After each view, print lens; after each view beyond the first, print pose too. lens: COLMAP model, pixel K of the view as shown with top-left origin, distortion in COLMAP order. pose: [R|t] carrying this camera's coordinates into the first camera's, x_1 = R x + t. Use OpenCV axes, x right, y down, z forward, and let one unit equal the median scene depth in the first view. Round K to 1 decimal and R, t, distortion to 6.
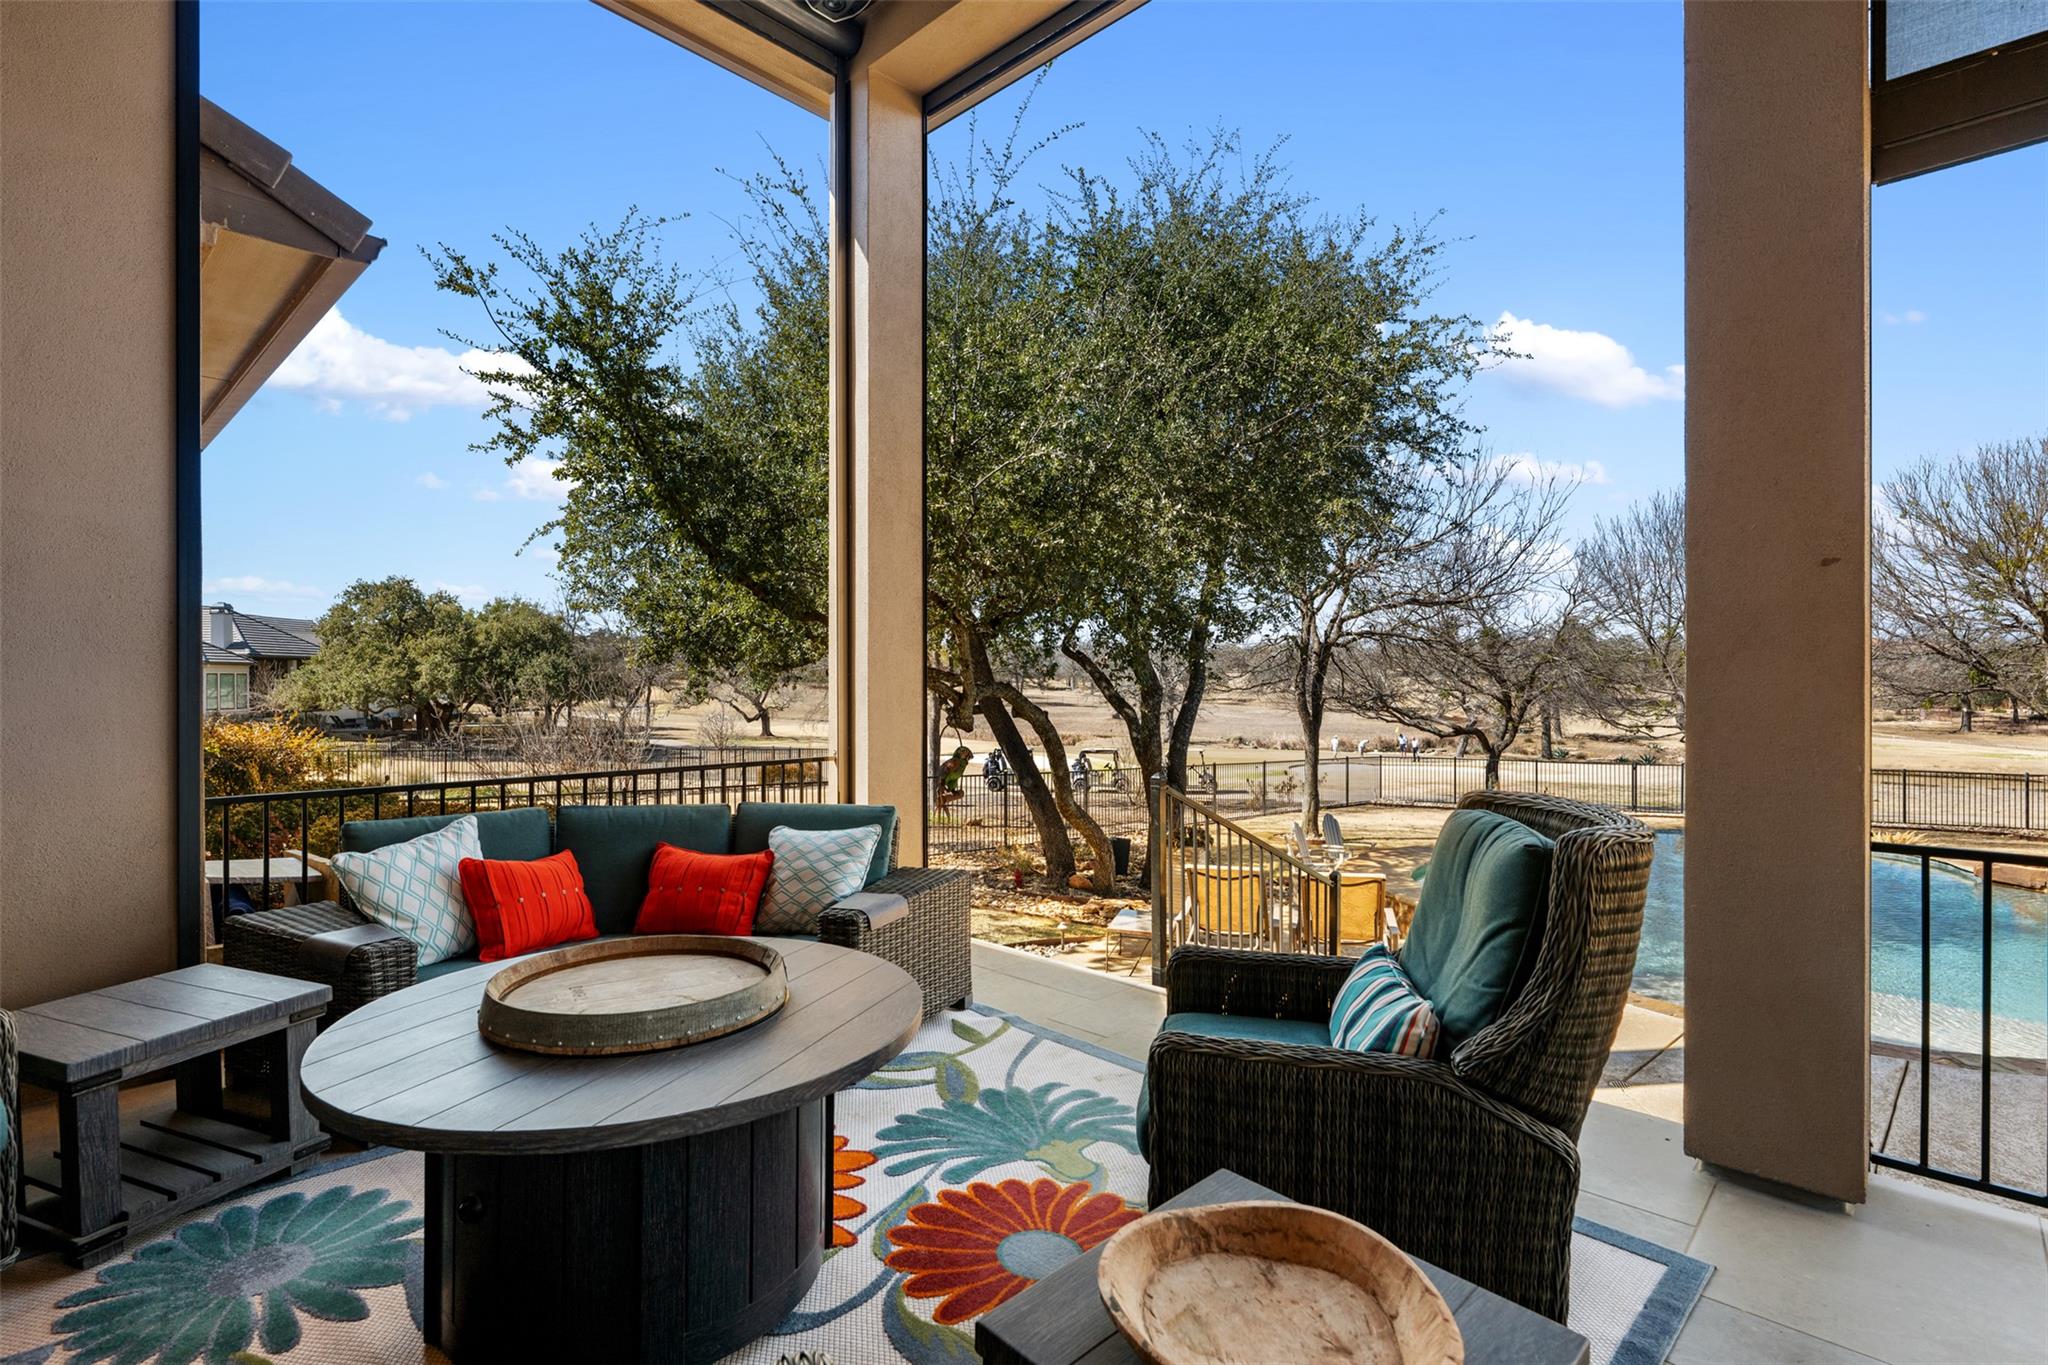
lens RADIAL K [[979.4, 0, 1024.0], [0, 979.4, 682.5], [0, 0, 1]] dist [0.002316, 0.000219]
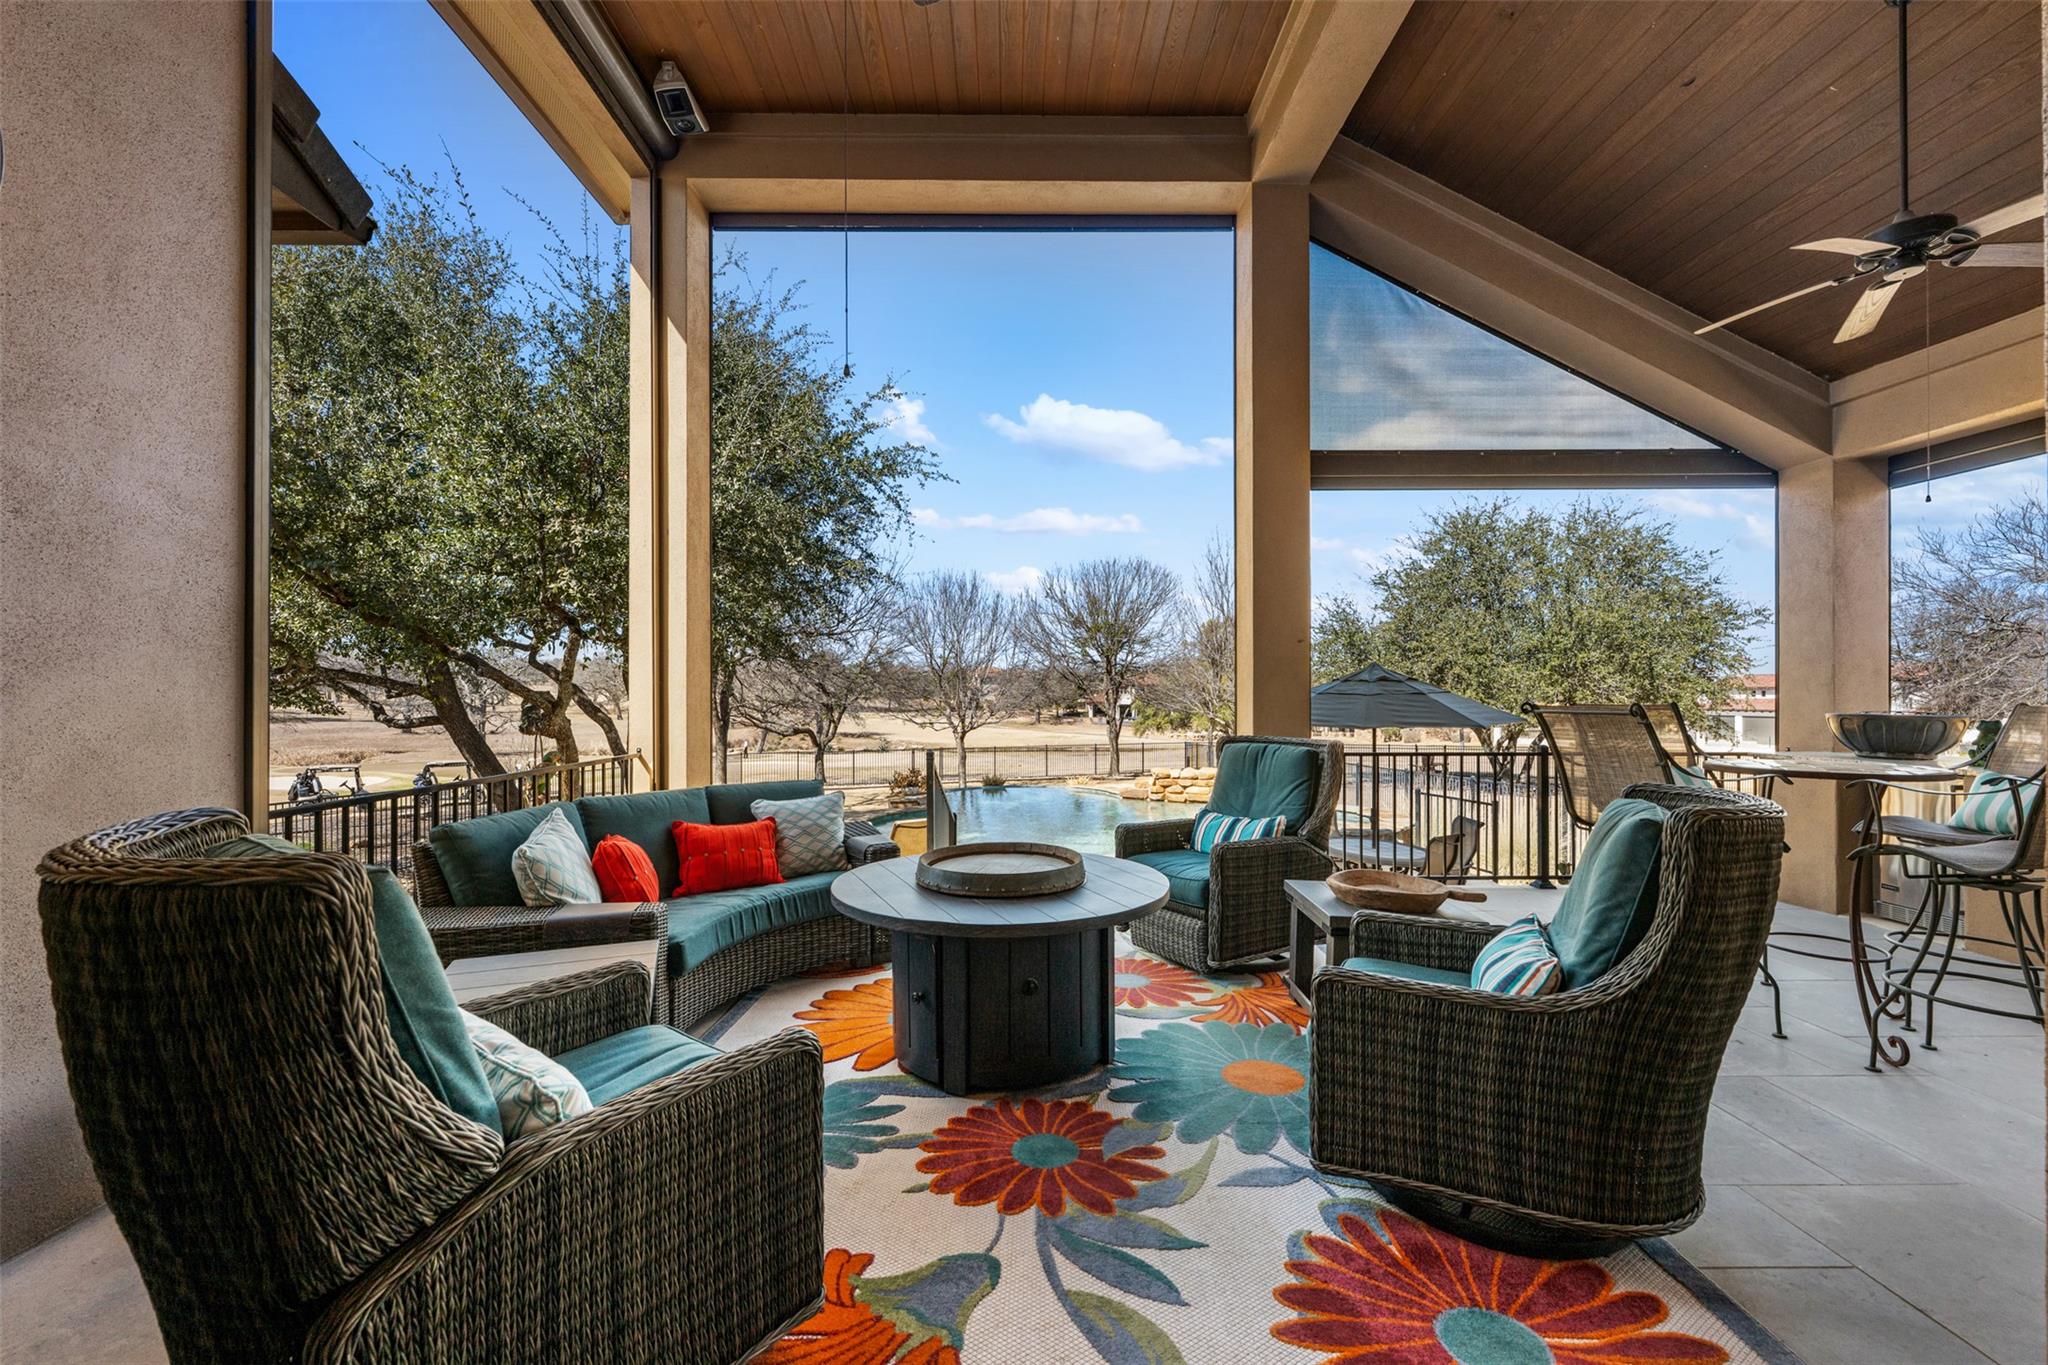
lens RADIAL K [[820.3, 0, 1024.7], [0, 820.3, 688.2], [0, 0, 1]] dist [0.006471, -0.000144]
pose [[0.726708, 0.002914, 0.686940, -0.542035], [0.002963, 0.999968, -0.007376, 0.007538], [-0.686940, 0.007396, 0.726676, -0.014921]]
